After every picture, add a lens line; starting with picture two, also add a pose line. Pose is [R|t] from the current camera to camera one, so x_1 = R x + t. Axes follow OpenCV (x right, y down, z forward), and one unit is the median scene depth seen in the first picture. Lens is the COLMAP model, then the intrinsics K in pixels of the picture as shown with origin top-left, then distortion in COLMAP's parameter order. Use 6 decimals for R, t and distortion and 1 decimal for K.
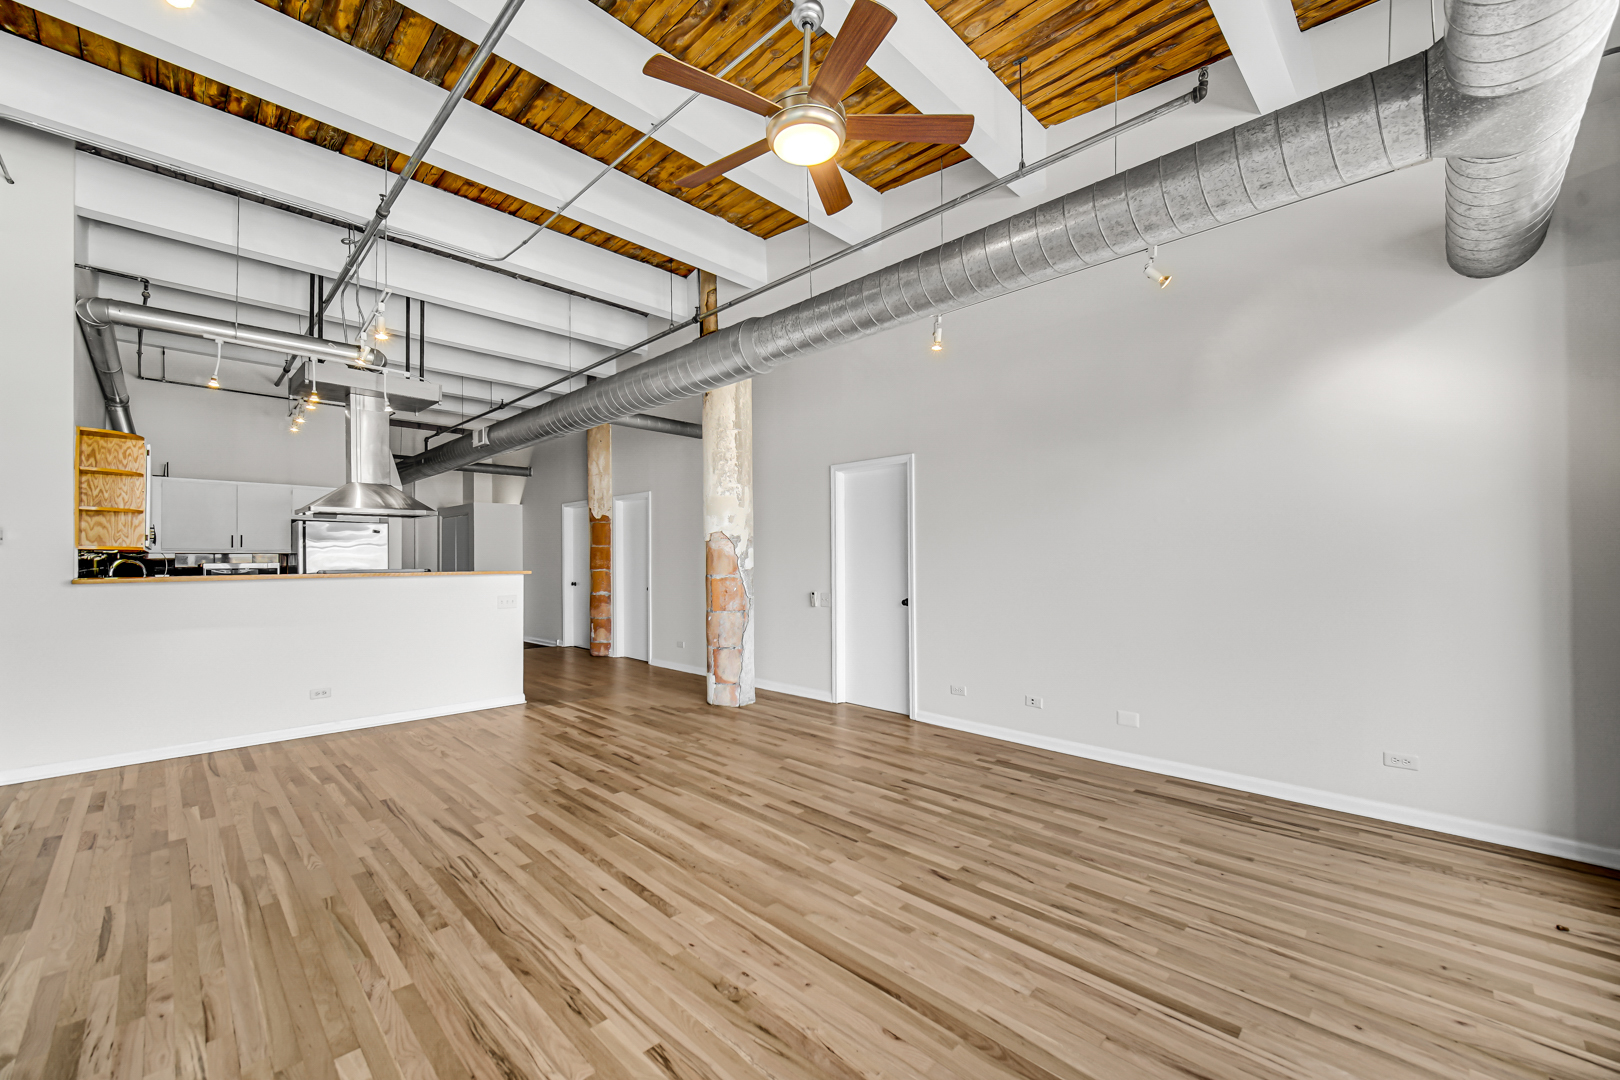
lens RADIAL K [[645.3, 0, 811.0], [0, 645.3, 548.8], [0, 0, 1]] dist [-0.000518, -0.001178]
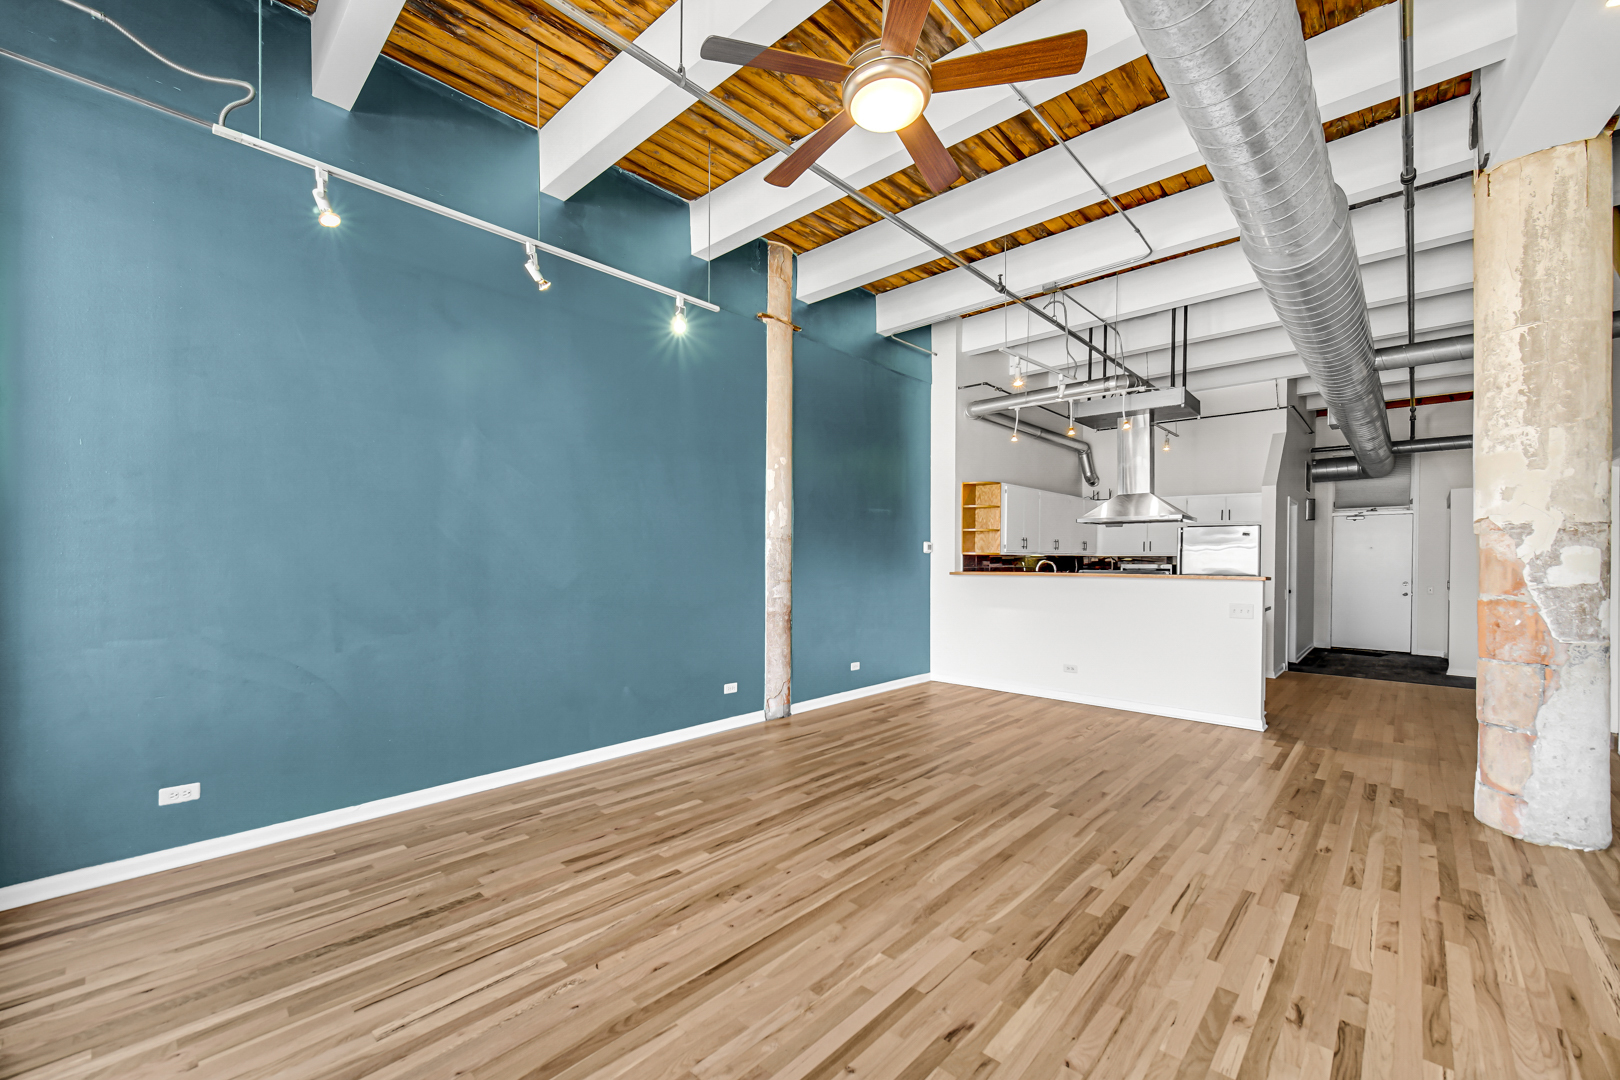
lens RADIAL K [[645.3, 0, 806.4], [0, 645.3, 567.1], [0, 0, 1]] dist [-0.000518, -0.001178]
pose [[0.026206, 0.016255, -0.999524, 0.618988], [0.011698, 0.999794, 0.016566, 0.000491], [0.999588, -0.012127, 0.026010, 0.589506]]
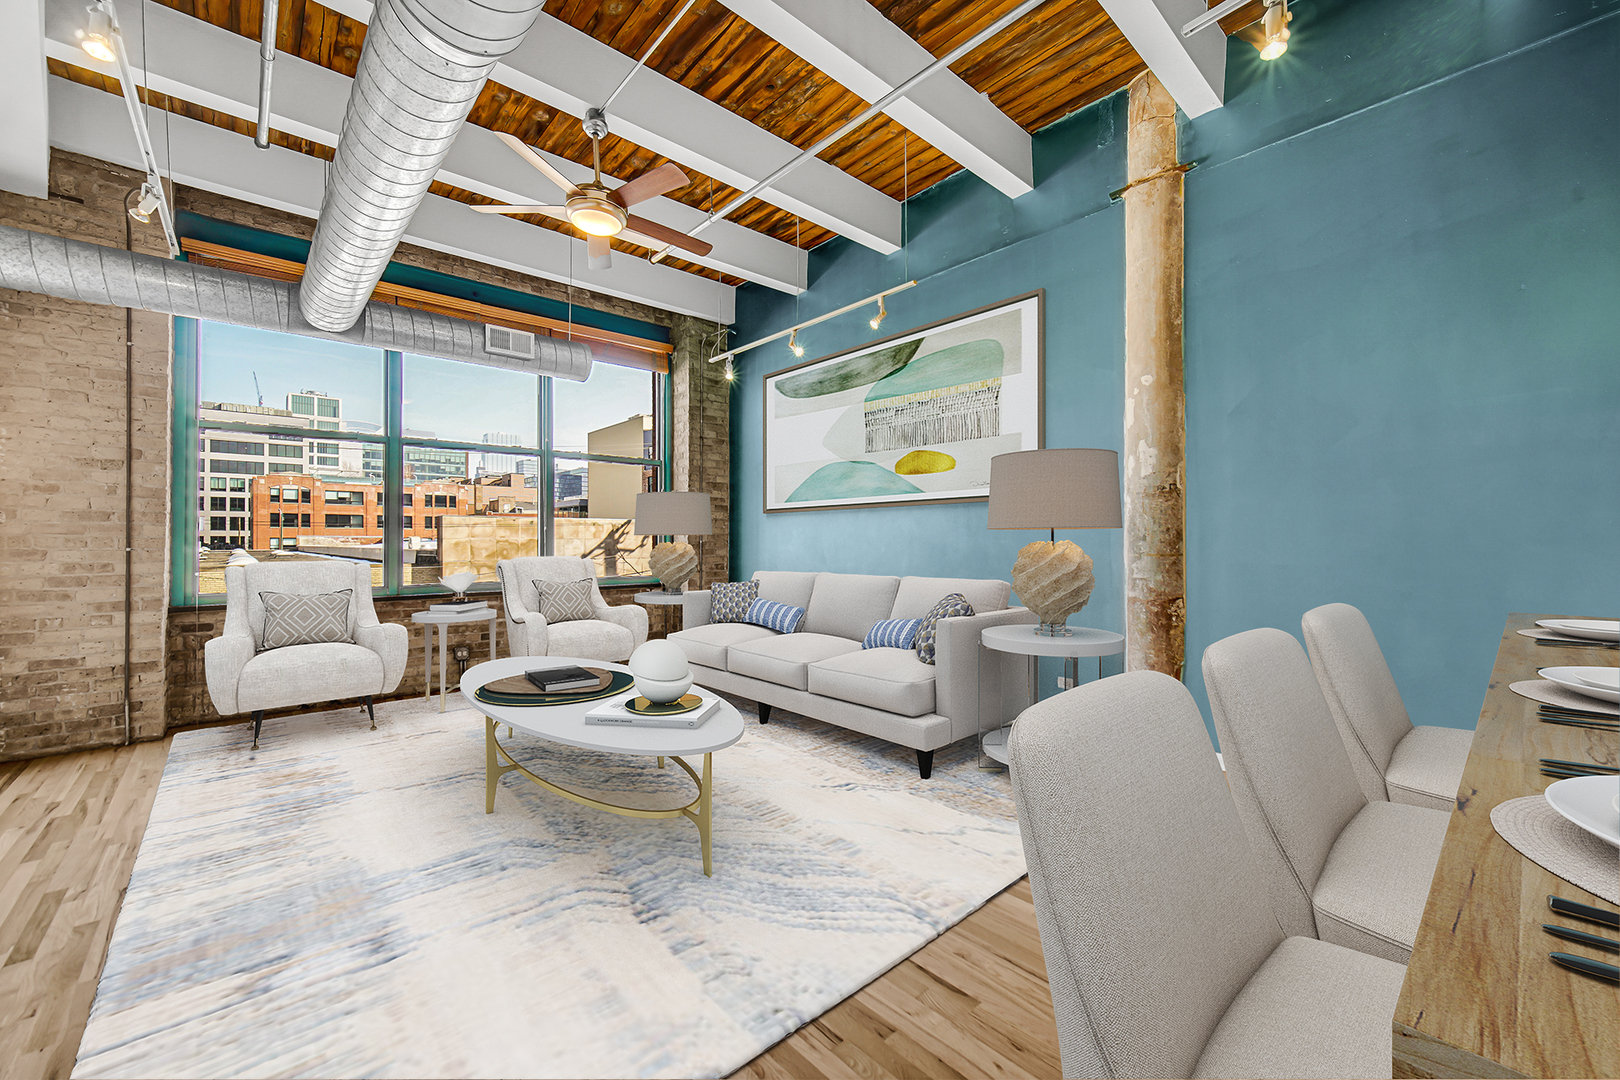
lens RADIAL K [[645.3, 0, 810.5], [0, 645.3, 535.6], [0, 0, 1]] dist [-0.000518, -0.001178]
pose [[-0.998299, 0.008785, 0.057629, -0.359472], [0.007424, 0.999689, -0.023787, 0.045551], [-0.057820, -0.023319, -0.998055, 1.586996]]
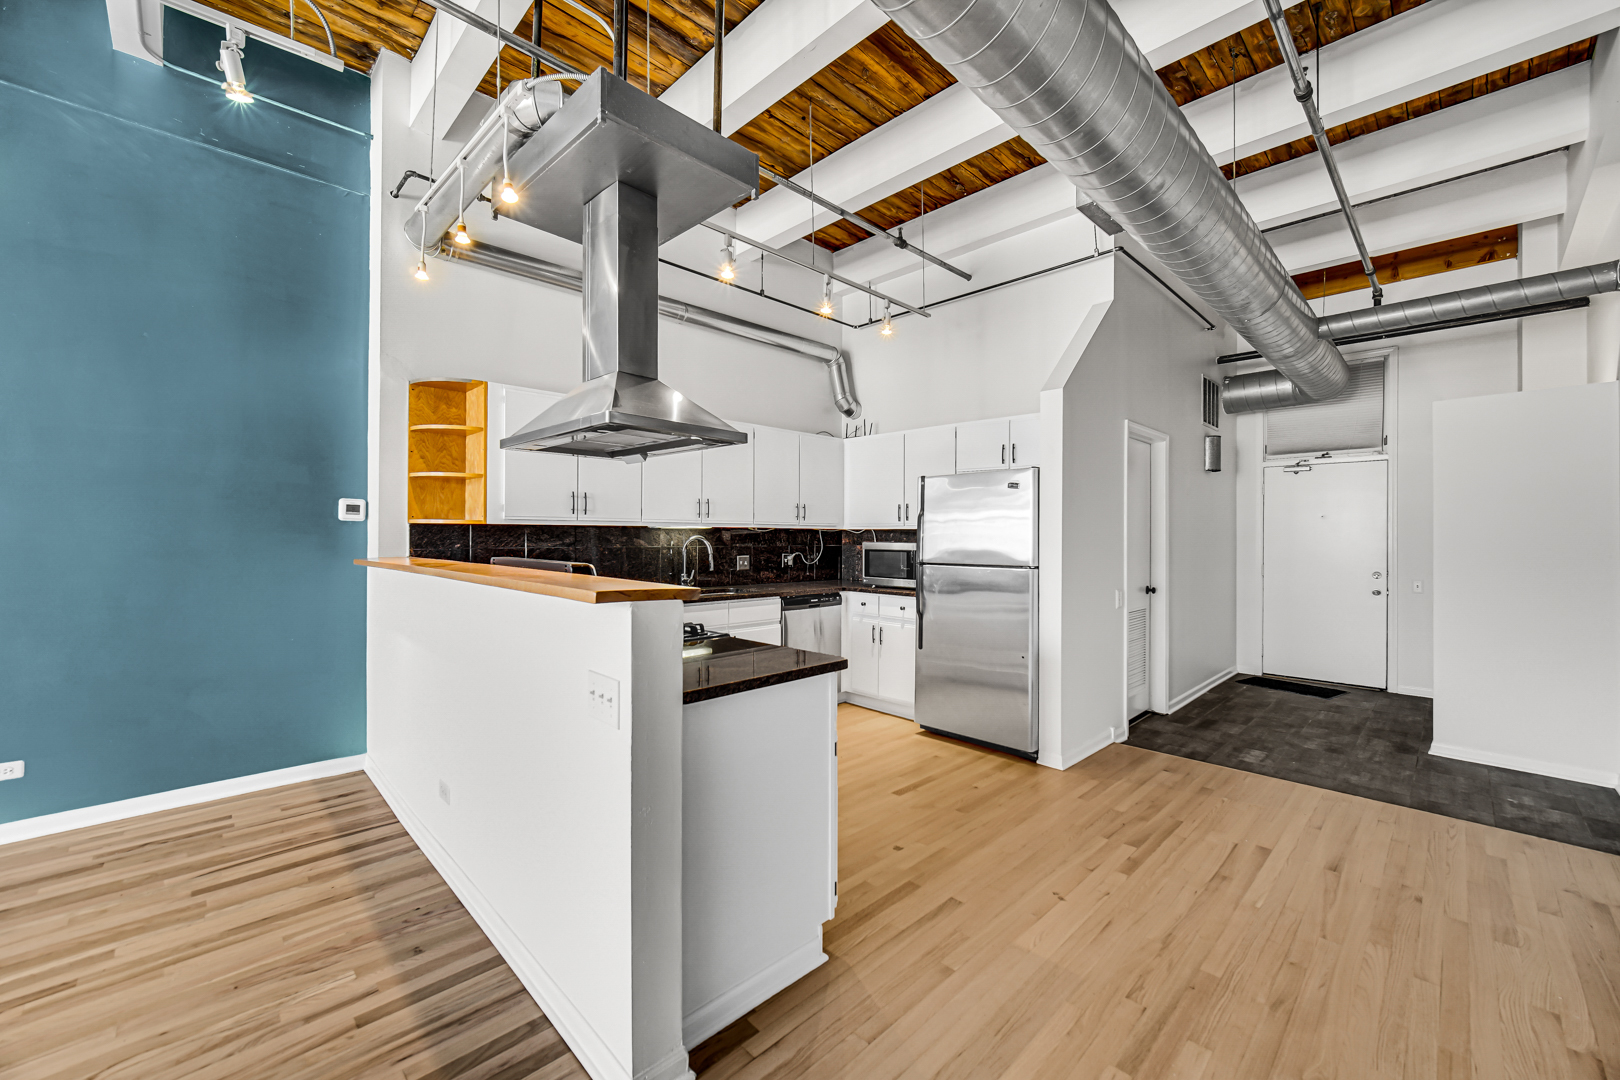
lens RADIAL K [[645.3, 0, 811.1], [0, 645.3, 532.3], [0, 0, 1]] dist [-0.000518, -0.001178]
pose [[-0.012491, -0.001549, -0.999921, -0.302483], [0.010222, 0.999946, -0.001677, 0.020423], [0.999870, -0.010242, -0.012475, 1.689061]]
